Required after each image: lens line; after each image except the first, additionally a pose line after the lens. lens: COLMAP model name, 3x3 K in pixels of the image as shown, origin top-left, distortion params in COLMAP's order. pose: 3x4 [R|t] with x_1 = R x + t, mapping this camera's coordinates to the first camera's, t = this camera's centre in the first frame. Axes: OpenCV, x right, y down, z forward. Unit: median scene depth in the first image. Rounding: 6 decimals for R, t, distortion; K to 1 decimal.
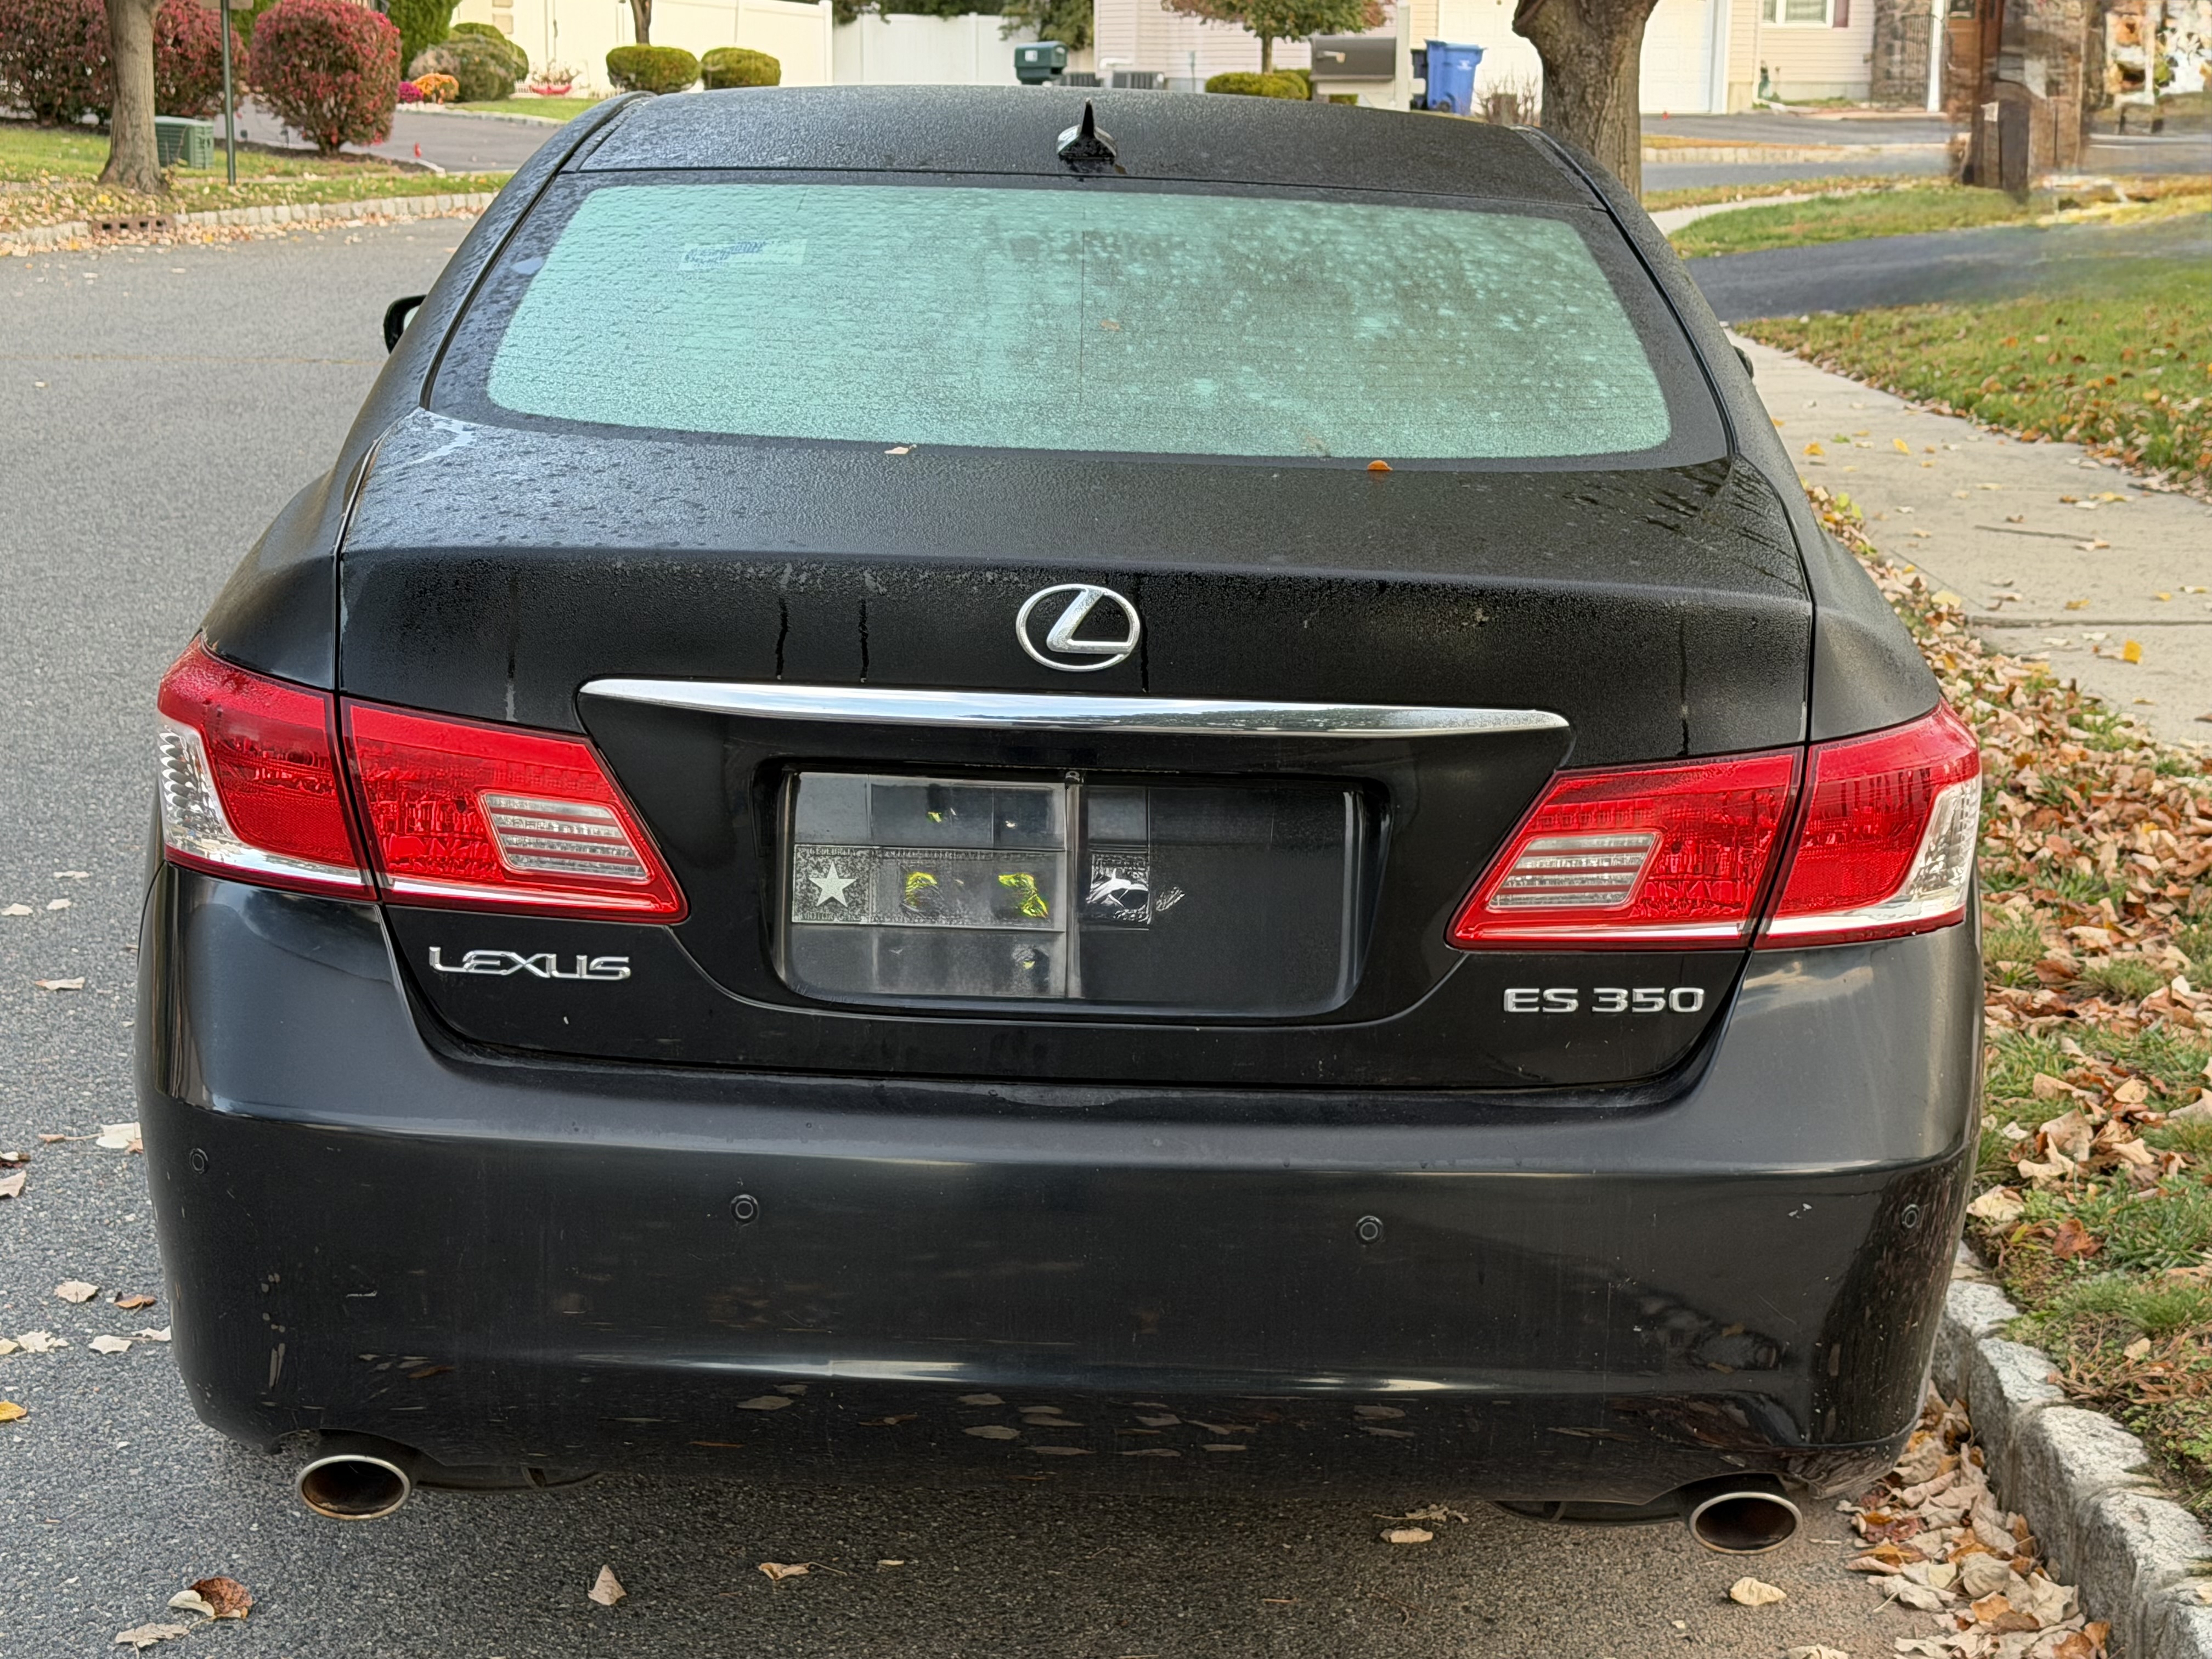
lens RADIAL K [[3707.2, 0, 1105.4], [0, 3707.2, 835.2], [0, 0, 1]] dist [0.201663, 0.000000]
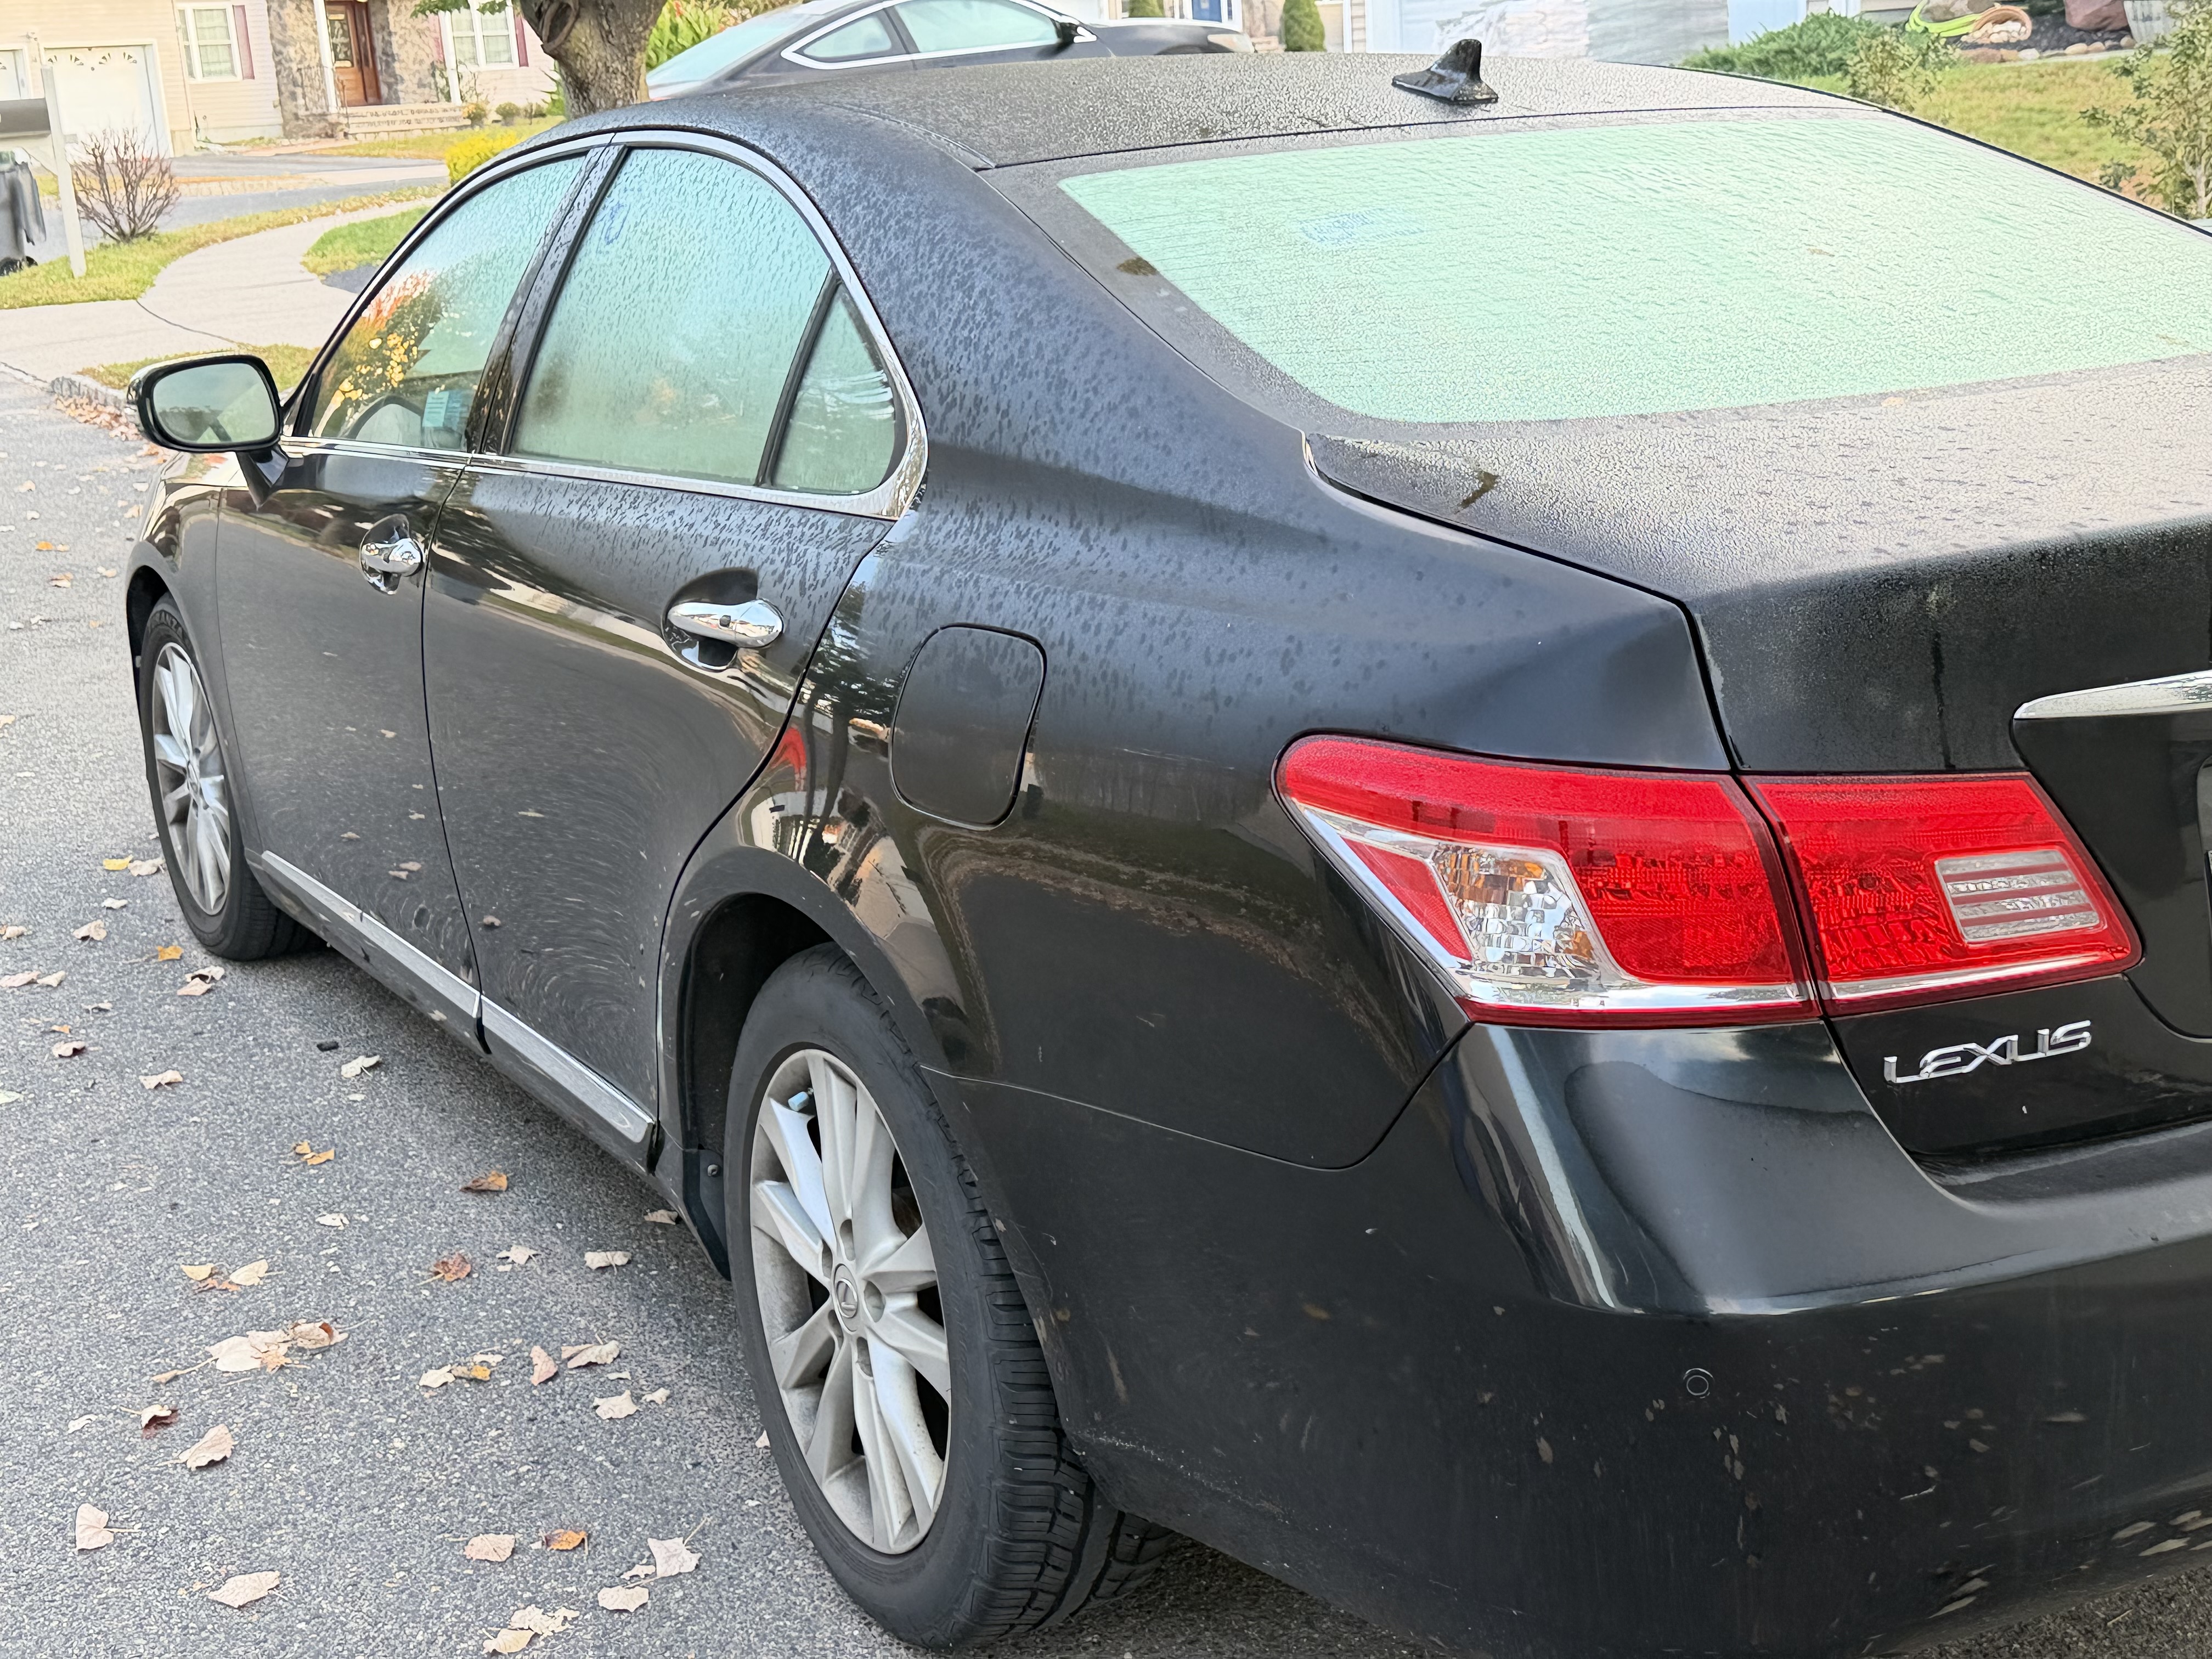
lens RADIAL K [[3015.7, 0, 1105.5], [0, 3015.7, 824.2], [0, 0, 1]] dist [0.027433, 0.000000]
pose [[0.882244, -0.179464, 0.435245, -0.611646], [0.165594, 0.983710, 0.069951, -0.095410], [-0.440708, 0.010360, 0.897591, 0.477192]]
